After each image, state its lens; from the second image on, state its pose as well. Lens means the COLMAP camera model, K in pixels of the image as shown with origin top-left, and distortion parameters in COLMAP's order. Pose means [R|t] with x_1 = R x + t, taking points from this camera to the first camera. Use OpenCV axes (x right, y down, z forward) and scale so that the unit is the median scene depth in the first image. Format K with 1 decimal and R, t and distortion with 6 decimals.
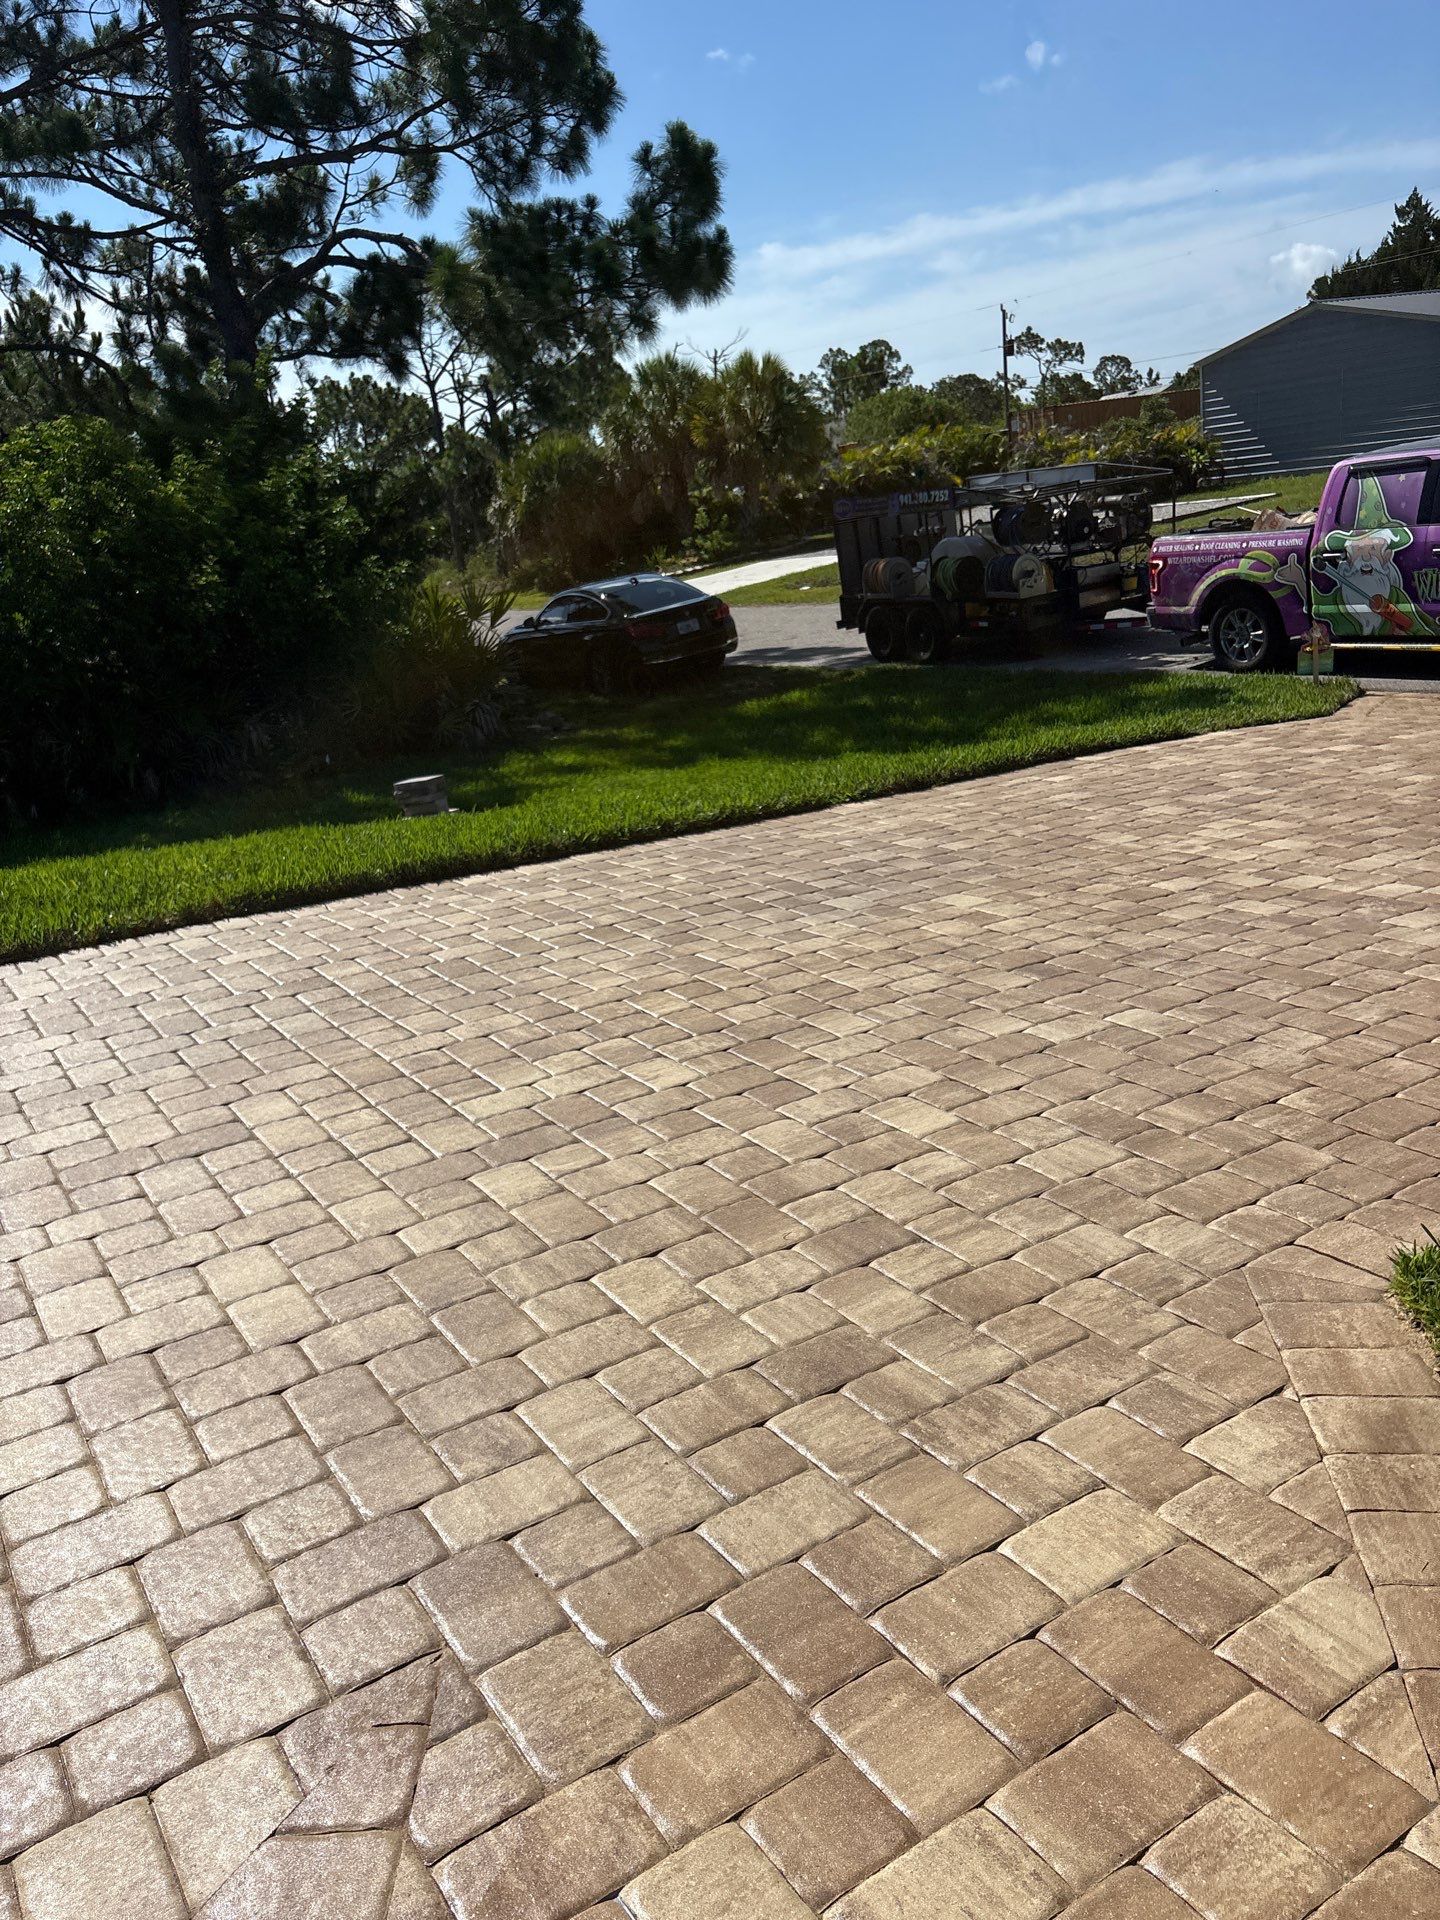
lens RADIAL K [[1454.6, 0, 724.3], [0, 1454.6, 955.3], [0, 0, 1]] dist [0.059474, -0.066112]
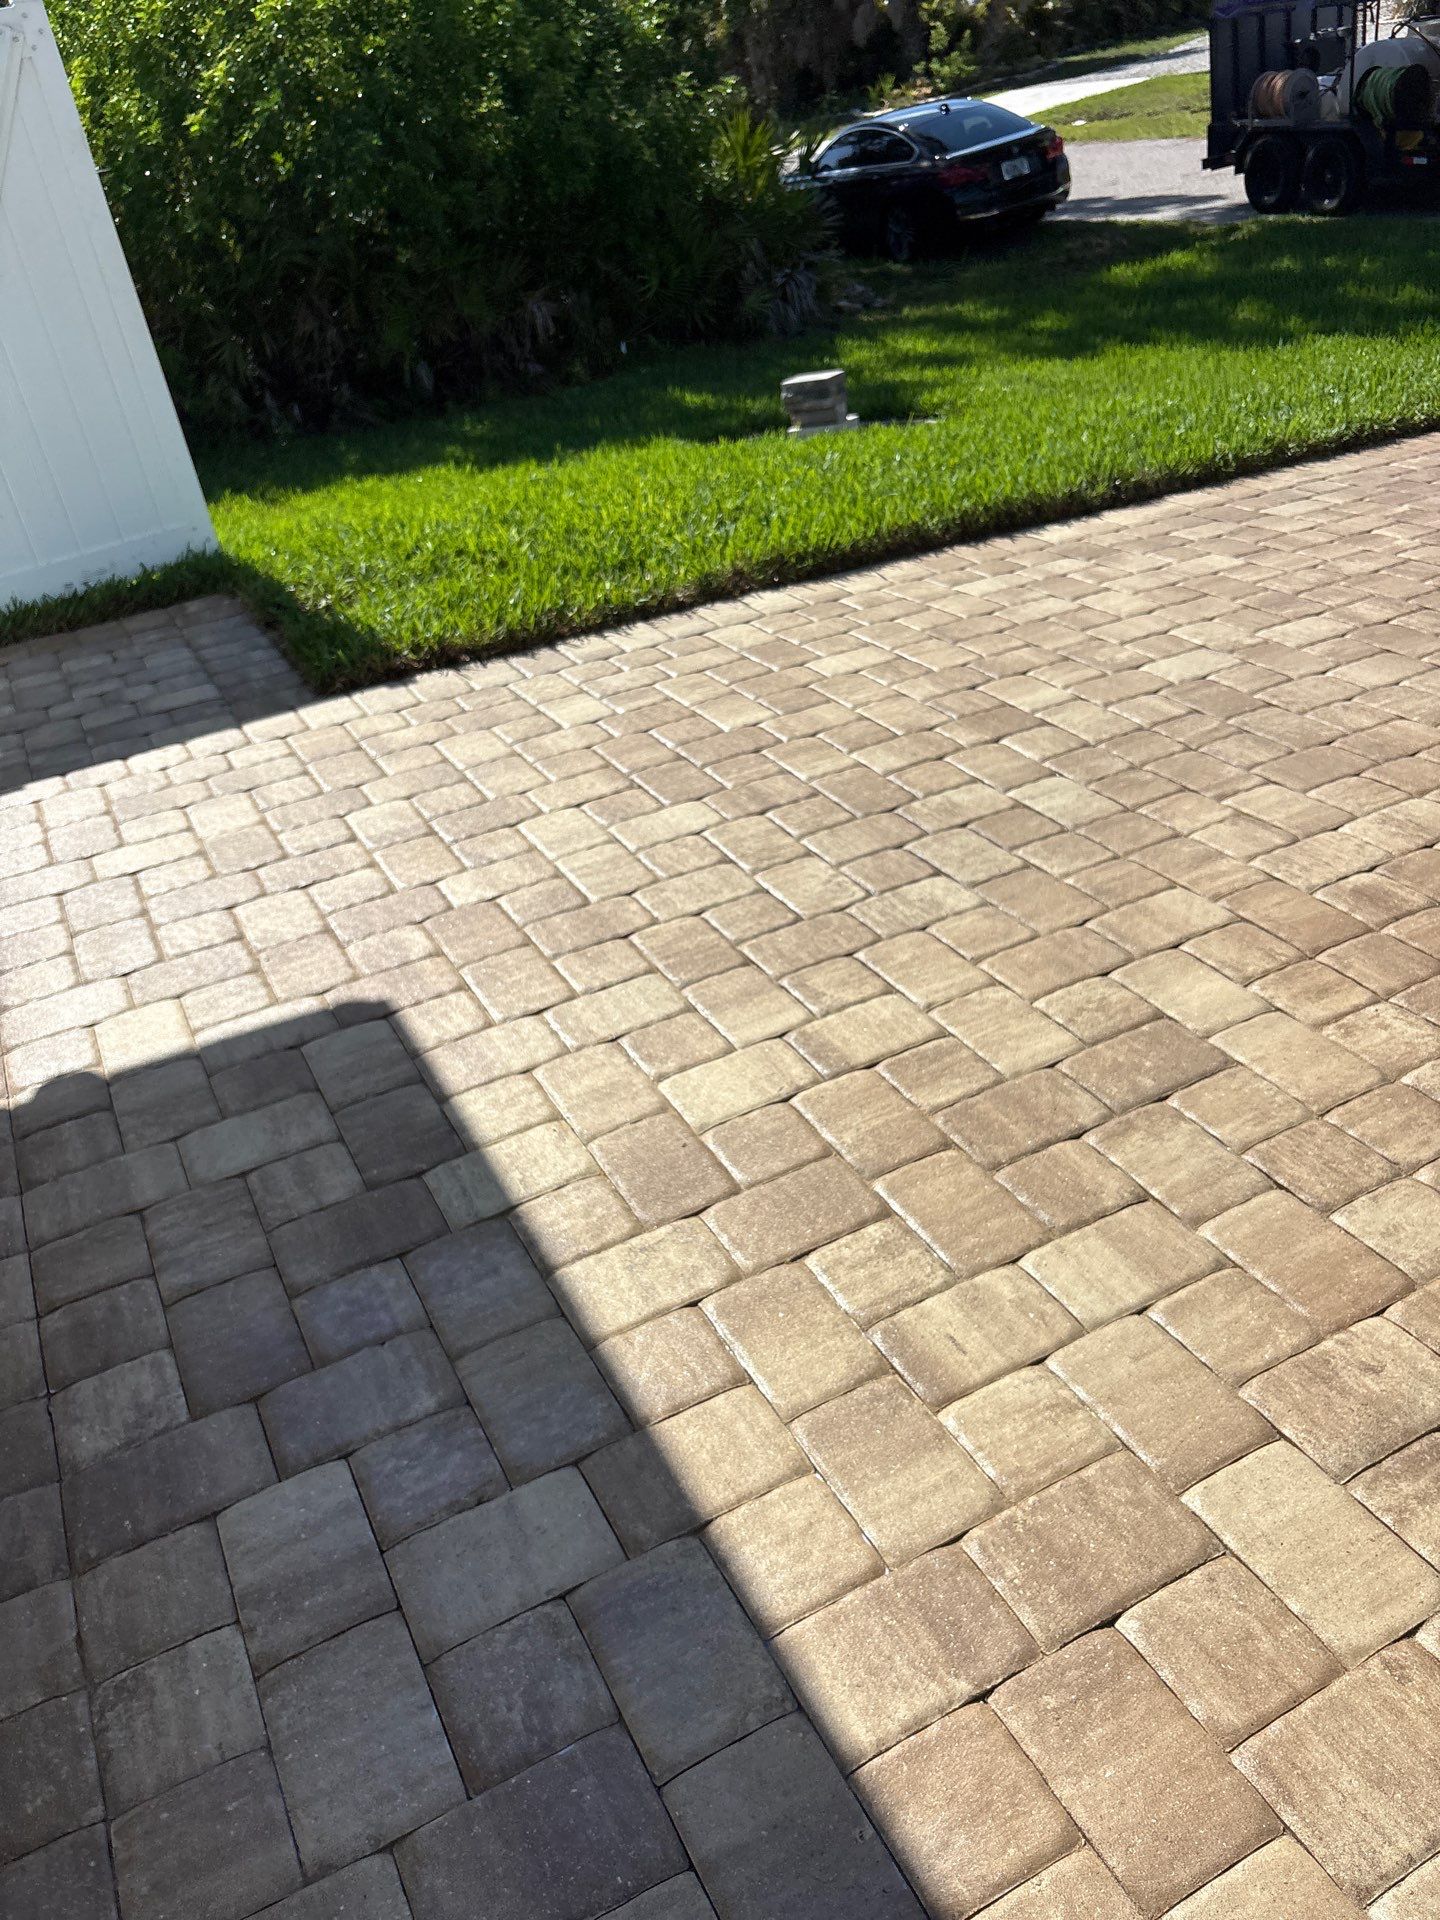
lens RADIAL K [[1464.8, 0, 711.0], [0, 1464.8, 923.2], [0, 0, 1]] dist [0.079678, -0.091628]
pose [[0.994762, 0.039606, -0.094232, -0.175554], [-0.016007, 0.970869, 0.239075, -0.024580], [0.100955, -0.236315, 0.966418, 0.156051]]
